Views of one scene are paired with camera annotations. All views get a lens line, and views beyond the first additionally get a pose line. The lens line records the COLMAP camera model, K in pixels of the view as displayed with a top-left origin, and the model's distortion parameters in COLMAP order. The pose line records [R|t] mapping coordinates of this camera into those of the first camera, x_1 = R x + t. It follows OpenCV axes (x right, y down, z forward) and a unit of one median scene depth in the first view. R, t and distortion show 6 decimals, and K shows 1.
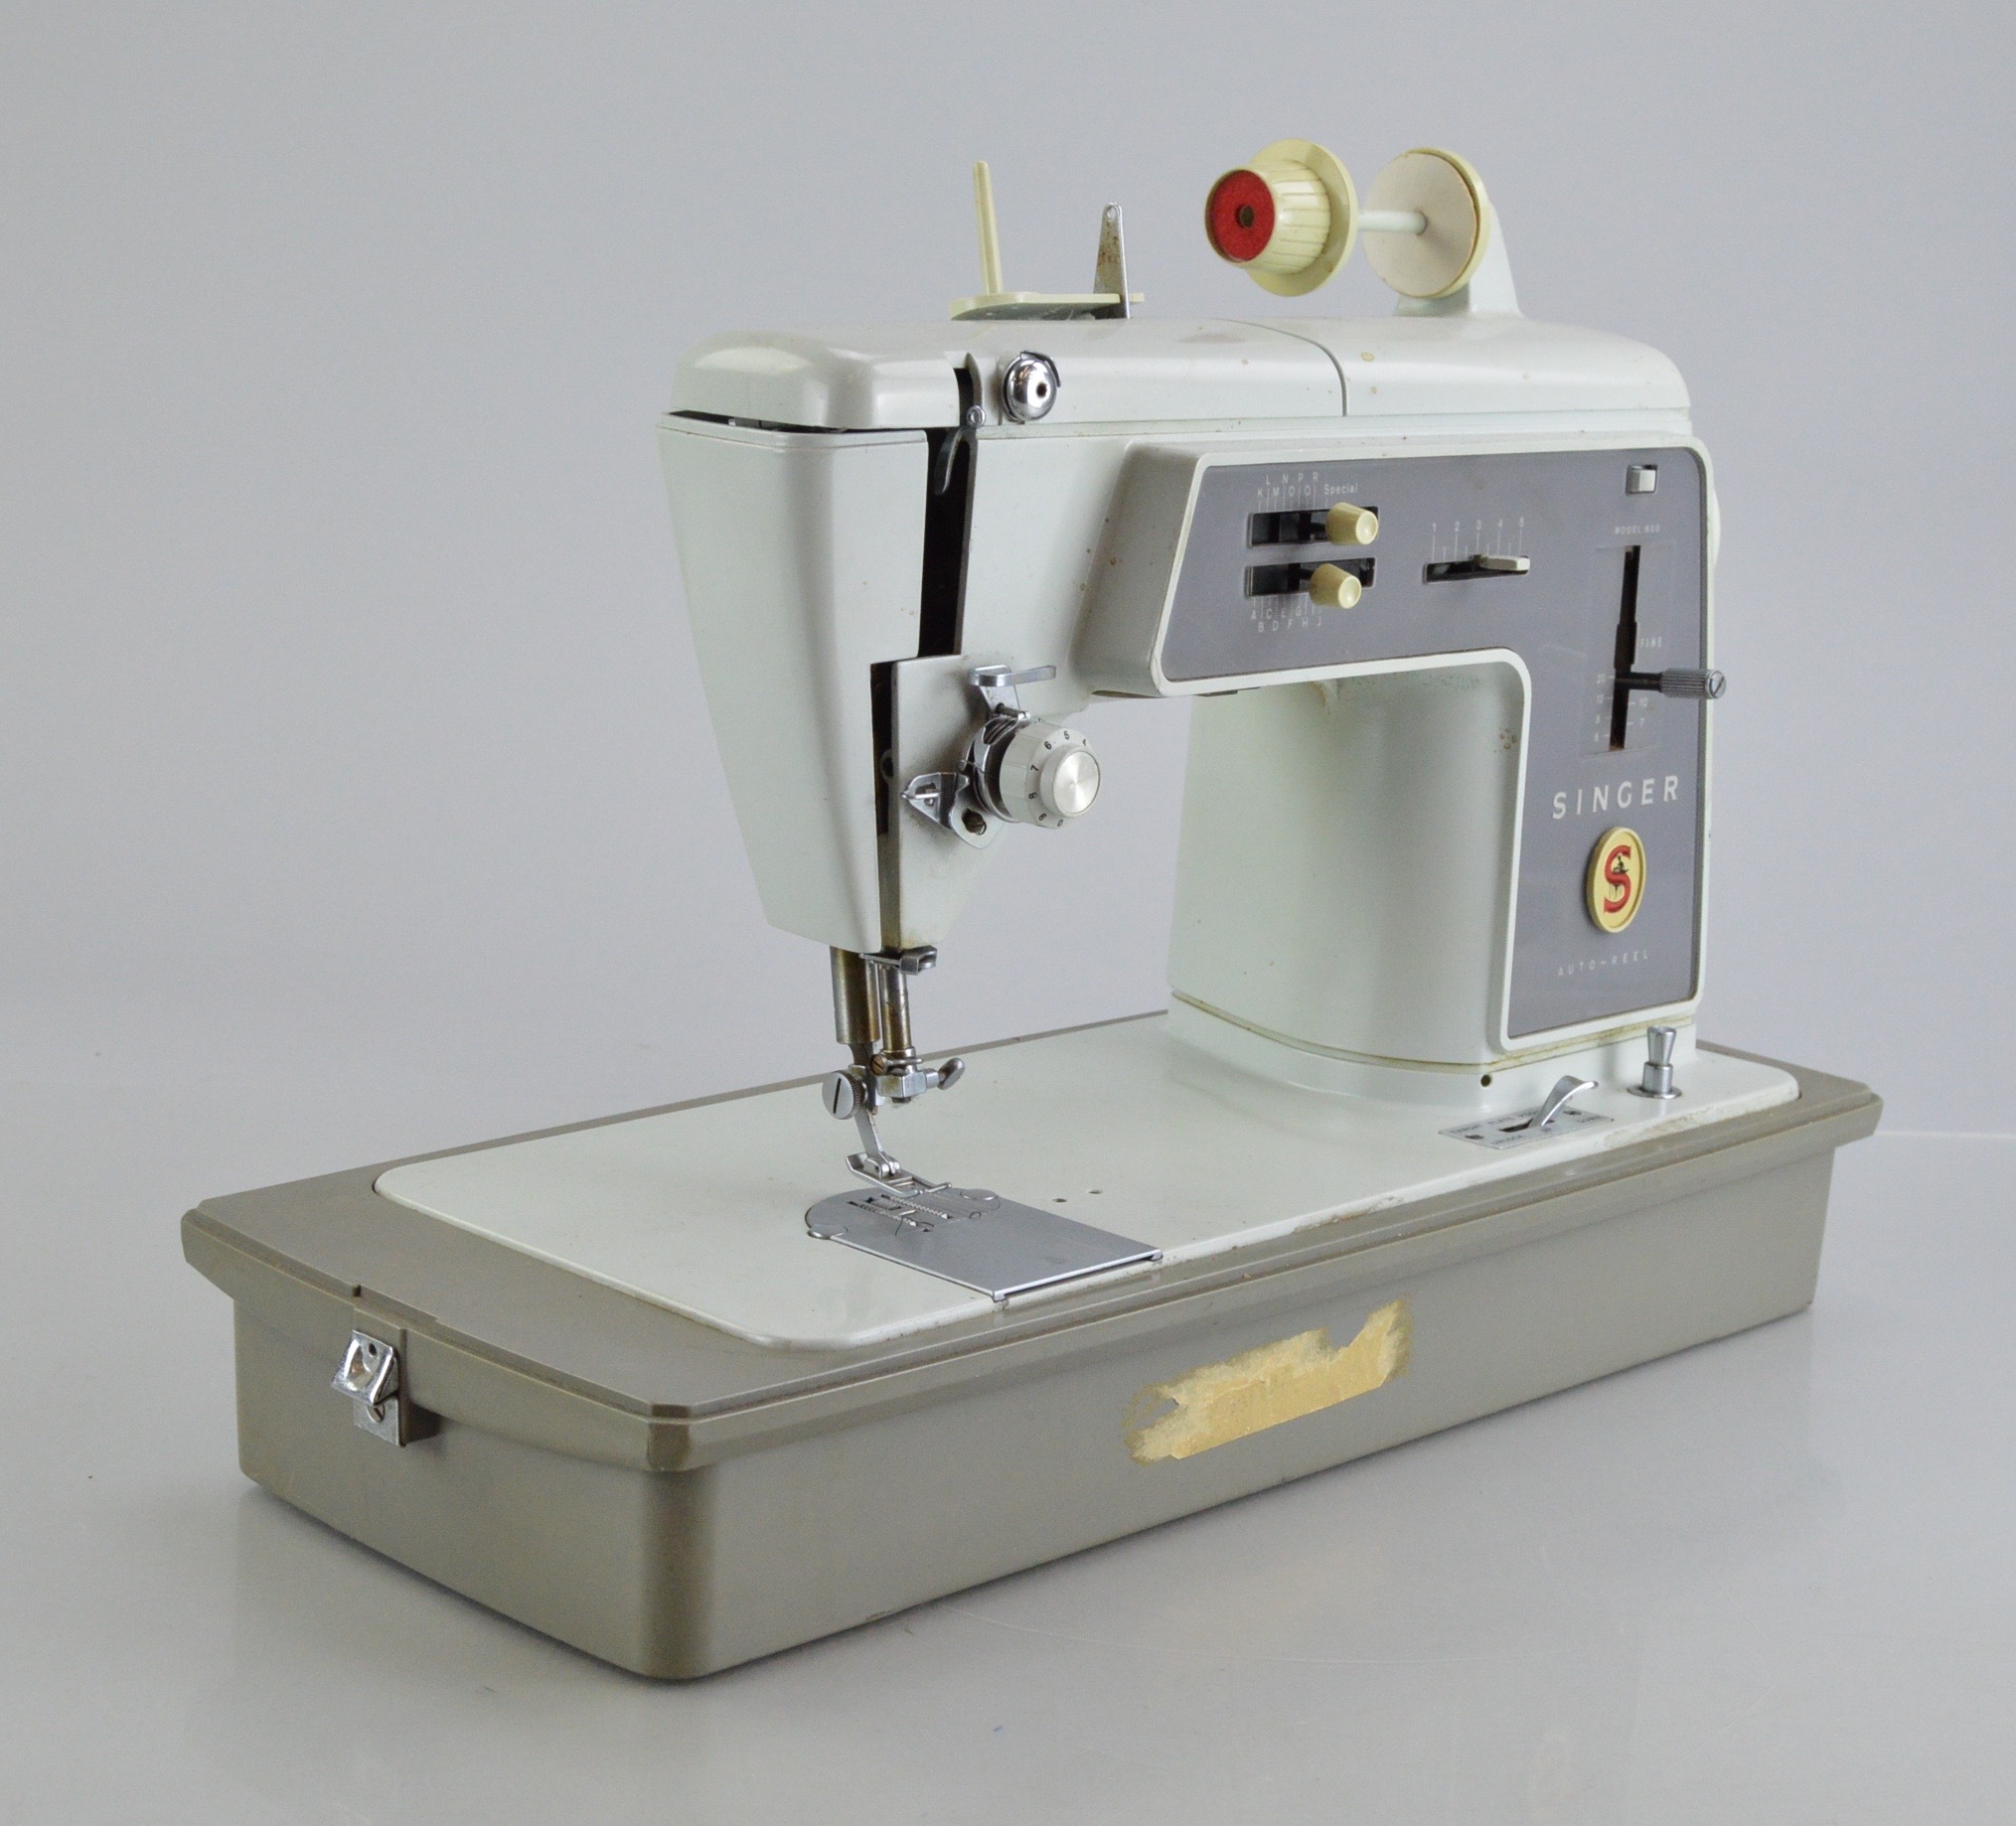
lens RADIAL K [[3690.7, 0, 1008.0], [0, 3690.7, 913.0], [0, 0, 1]] dist [-0.017166, -0.030659]
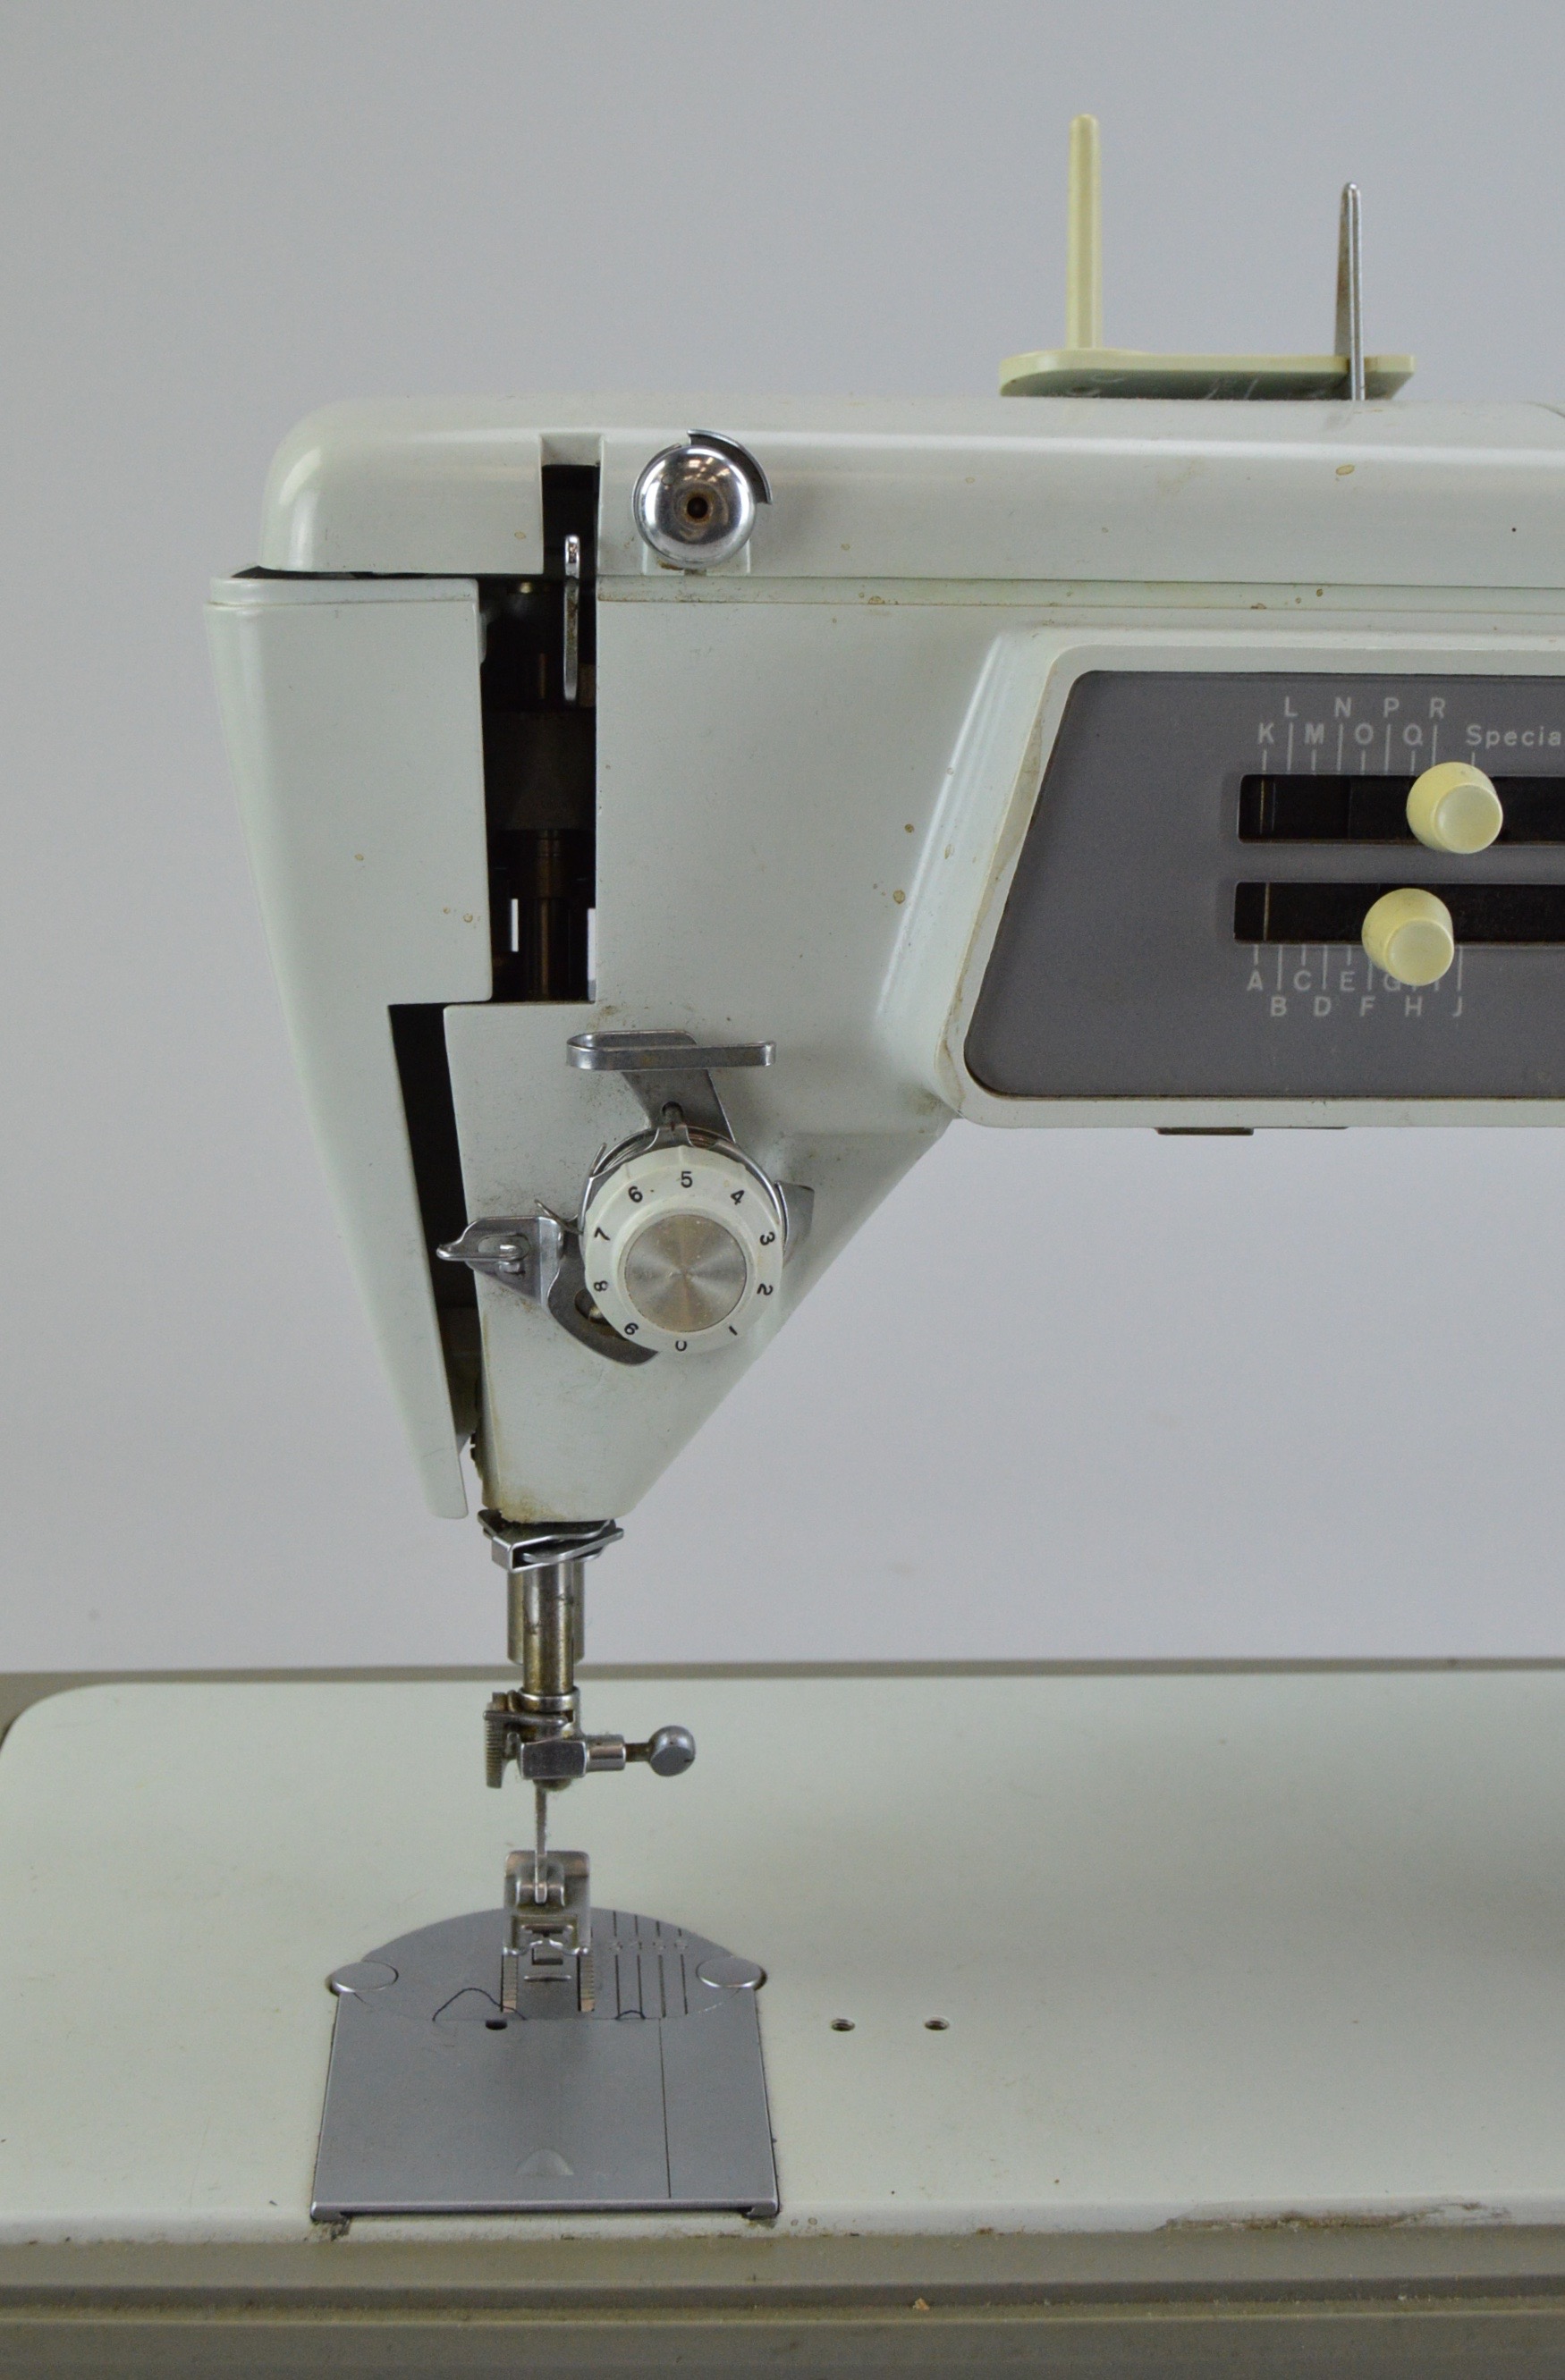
lens RADIAL K [[3476.5, 0, 716.6], [0, 3476.5, 1108.7], [0, 0, 1]] dist [-0.064444, 0.039660]
pose [[0.744140, 0.117833, -0.657550, 0.286669], [-0.118364, 0.992003, 0.043817, -0.067839], [0.657454, 0.045224, 0.752136, 0.543860]]
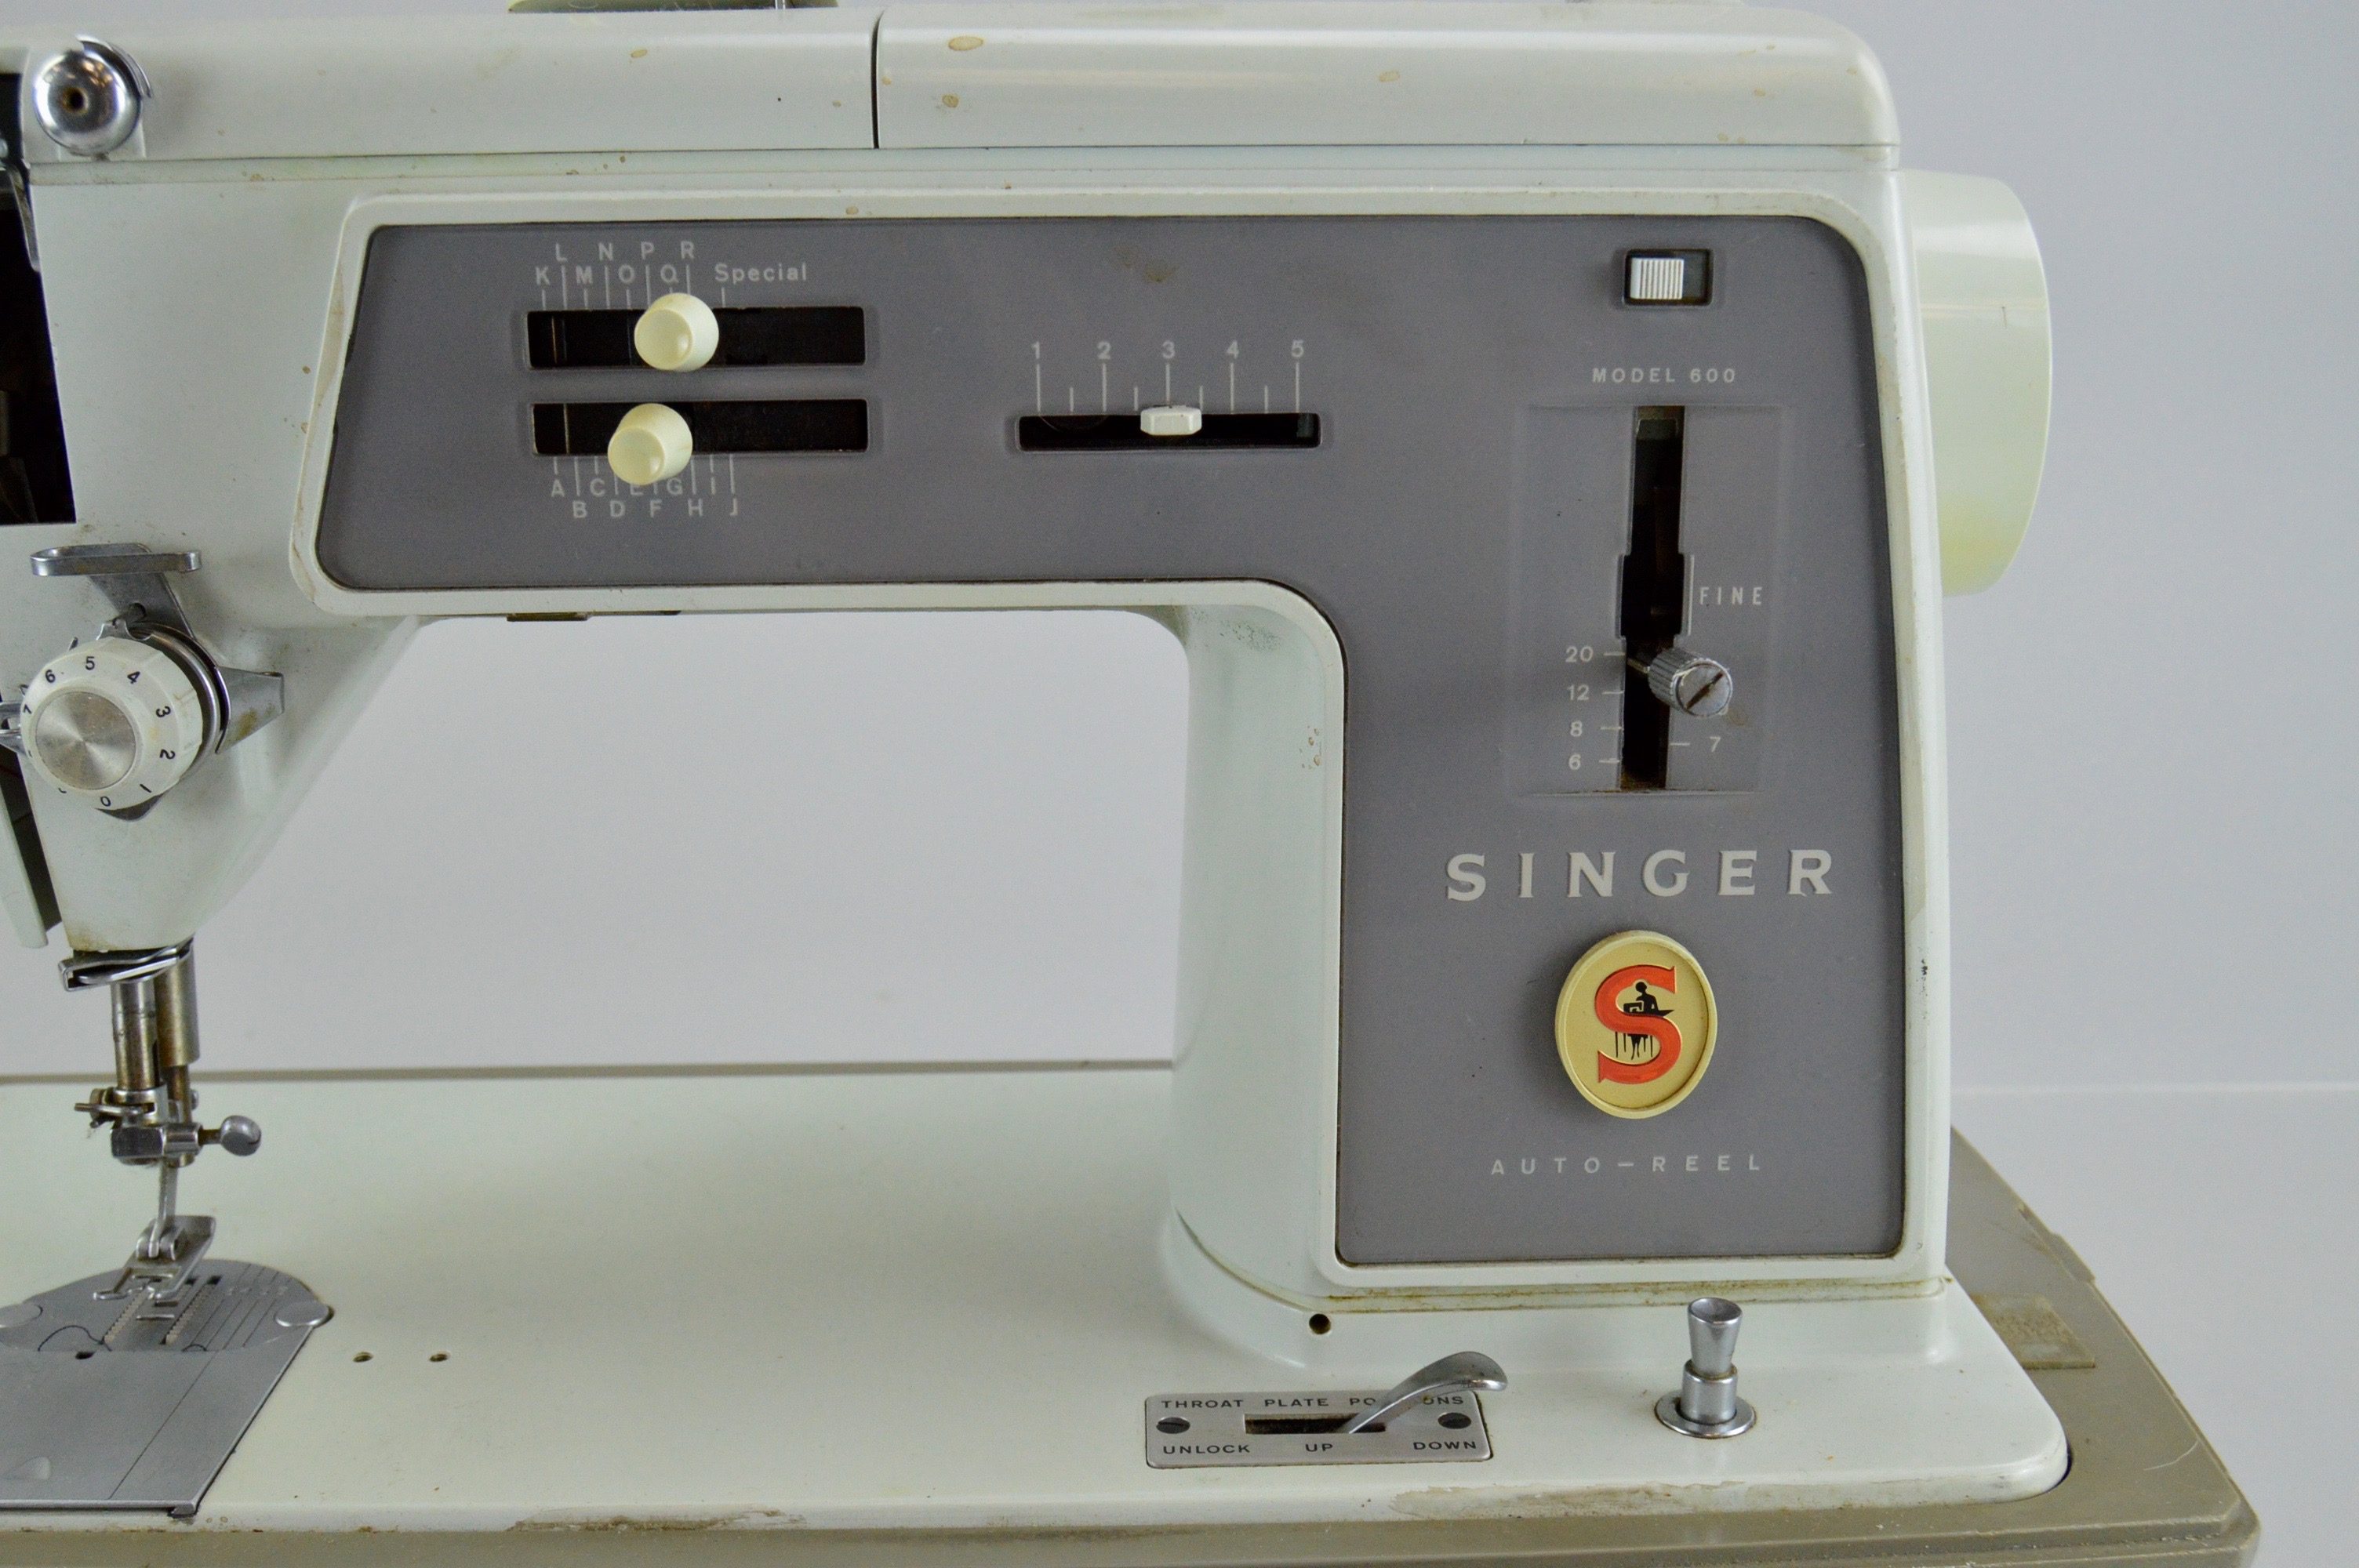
lens RADIAL K [[2476.3, 0, 1179.5], [0, 2476.3, 784.0], [0, 0, 1]] dist [-0.068319, 0.008815]
pose [[0.724913, 0.136717, -0.675137, 0.364806], [-0.103697, 0.990596, 0.089255, -0.071221], [0.680990, 0.005308, 0.732273, 0.702688]]
